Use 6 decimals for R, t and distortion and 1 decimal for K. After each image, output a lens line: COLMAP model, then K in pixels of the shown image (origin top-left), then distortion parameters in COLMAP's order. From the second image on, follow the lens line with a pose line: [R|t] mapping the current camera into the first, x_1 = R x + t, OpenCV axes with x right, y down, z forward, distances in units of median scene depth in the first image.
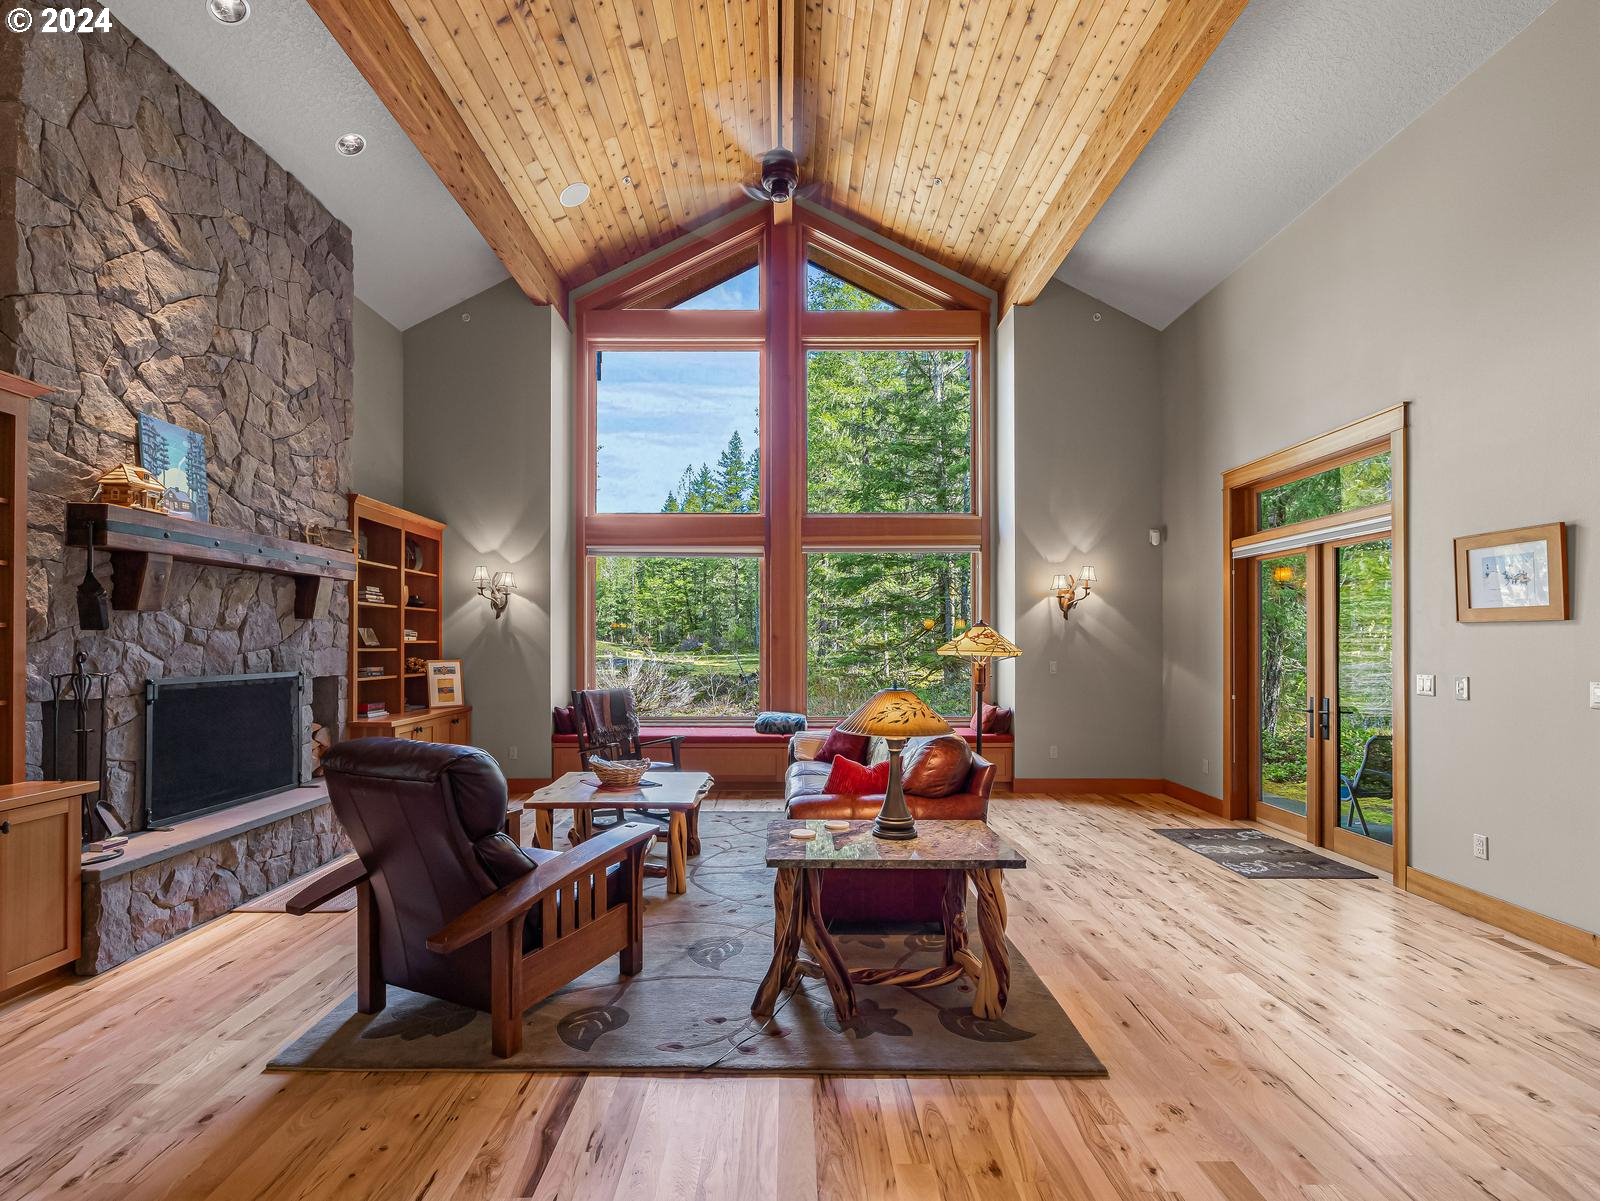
lens RADIAL K [[752.6, 0, 786.7], [0, 752.6, 639.3], [0, 0, 1]] dist [-0.000737, -0.000068]
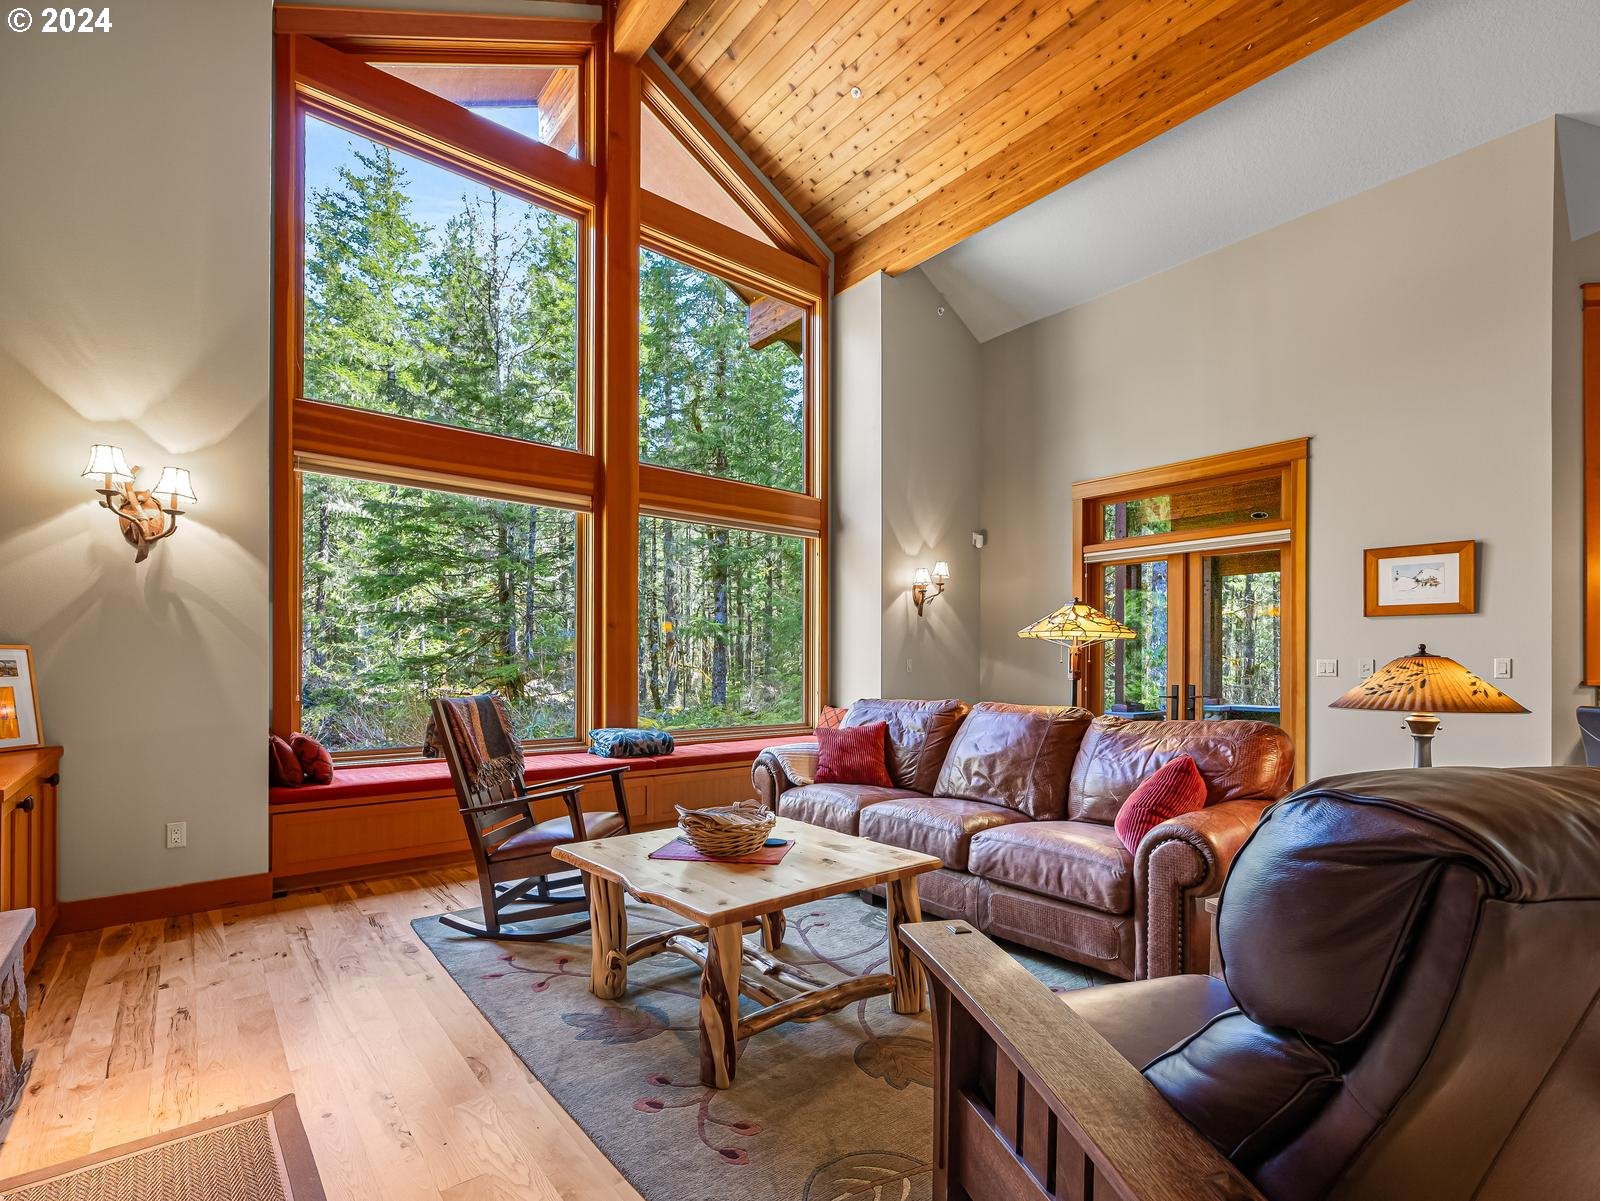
lens RADIAL K [[750.8, 0, 795.8], [0, 750.8, 663.5], [0, 0, 1]] dist [-0.003553, -0.000102]
pose [[0.772767, 0.004181, 0.634676, -0.361312], [-0.007657, 0.999967, 0.002736, 0.033570], [-0.634644, -0.006975, 0.772773, 0.357512]]
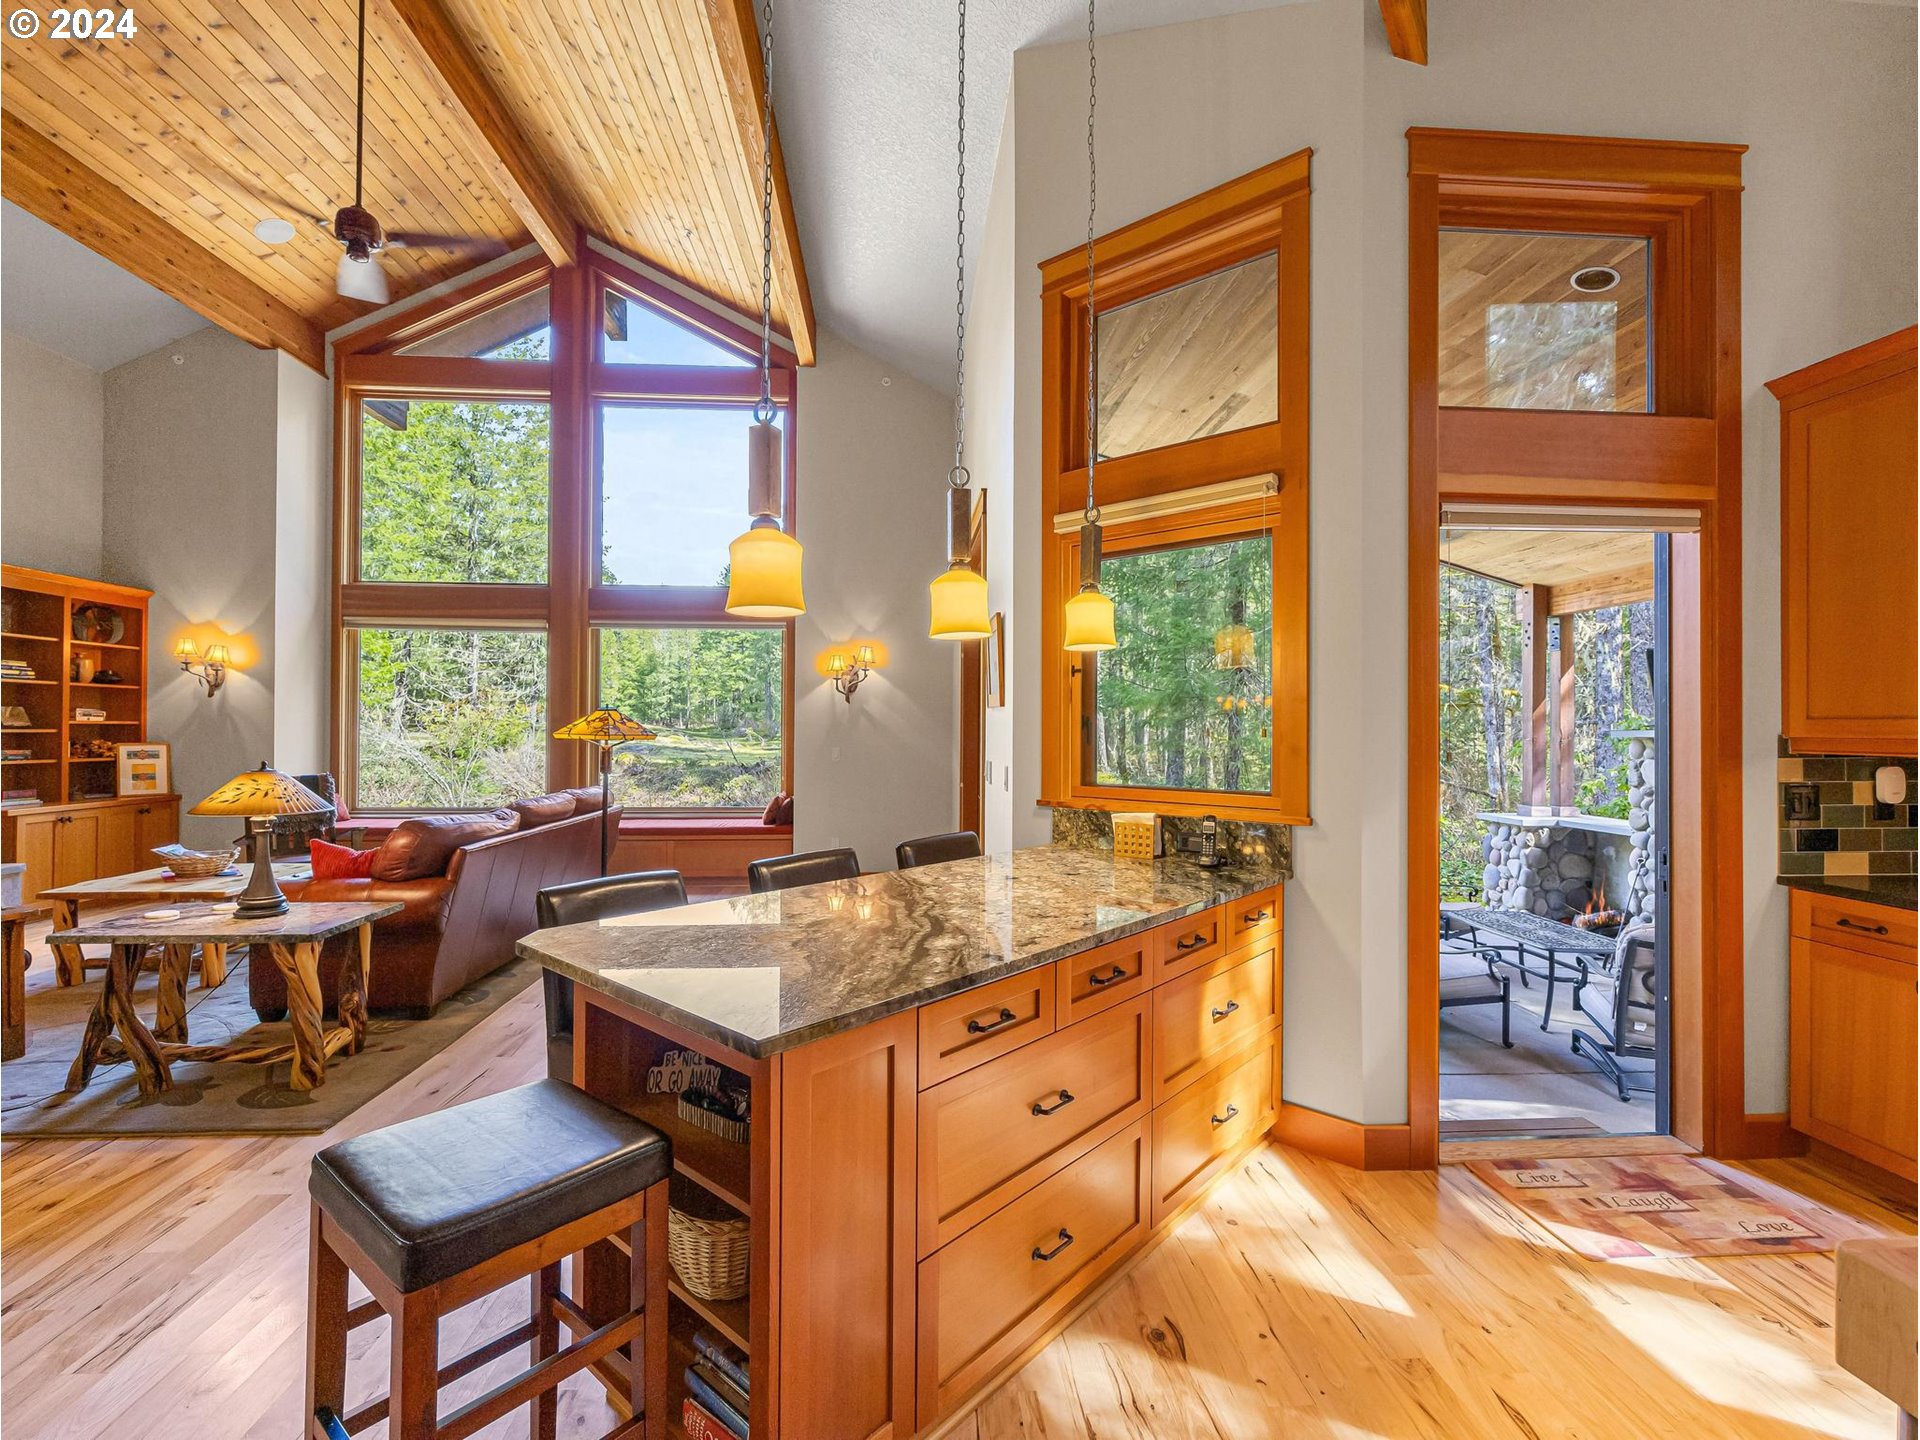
lens RADIAL K [[872.8, 0, 947.9], [0, 872.8, 722.5], [0, 0, 1]] dist [-0.000289, 0.000596]
pose [[0.997580, 0.005774, 0.069284, 0.419455], [-0.005609, 0.999981, -0.002567, 0.000383], [-0.069298, 0.002172, 0.997594, -0.099620]]
